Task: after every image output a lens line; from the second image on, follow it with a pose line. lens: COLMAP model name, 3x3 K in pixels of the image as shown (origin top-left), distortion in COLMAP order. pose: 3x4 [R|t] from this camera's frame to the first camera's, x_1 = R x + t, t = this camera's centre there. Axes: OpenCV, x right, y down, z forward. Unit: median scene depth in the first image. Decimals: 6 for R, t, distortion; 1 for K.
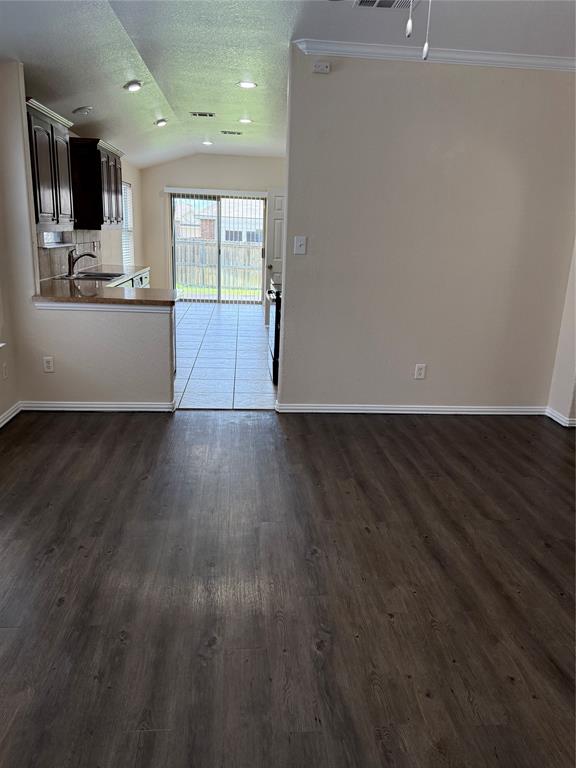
lens RADIAL K [[539.2, 0, 287.5], [0, 539.2, 386.8], [0, 0, 1]] dist [0.191193, -0.385747]
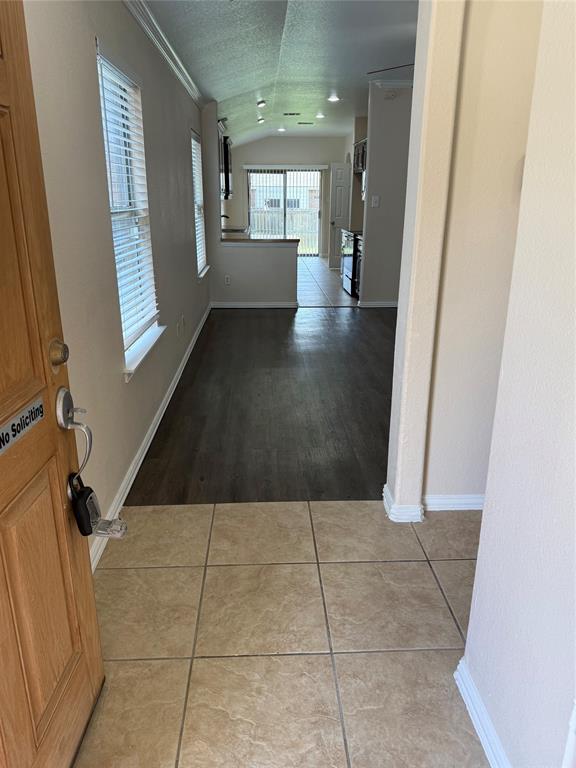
lens RADIAL K [[534.5, 0, 288.9], [0, 534.5, 397.4], [0, 0, 1]] dist [-0.000927, -0.001566]
pose [[0.998467, -0.017672, -0.052454, -0.060775], [0.021746, 0.996704, 0.078153, 0.075115], [0.050900, -0.079174, 0.995561, -0.255021]]
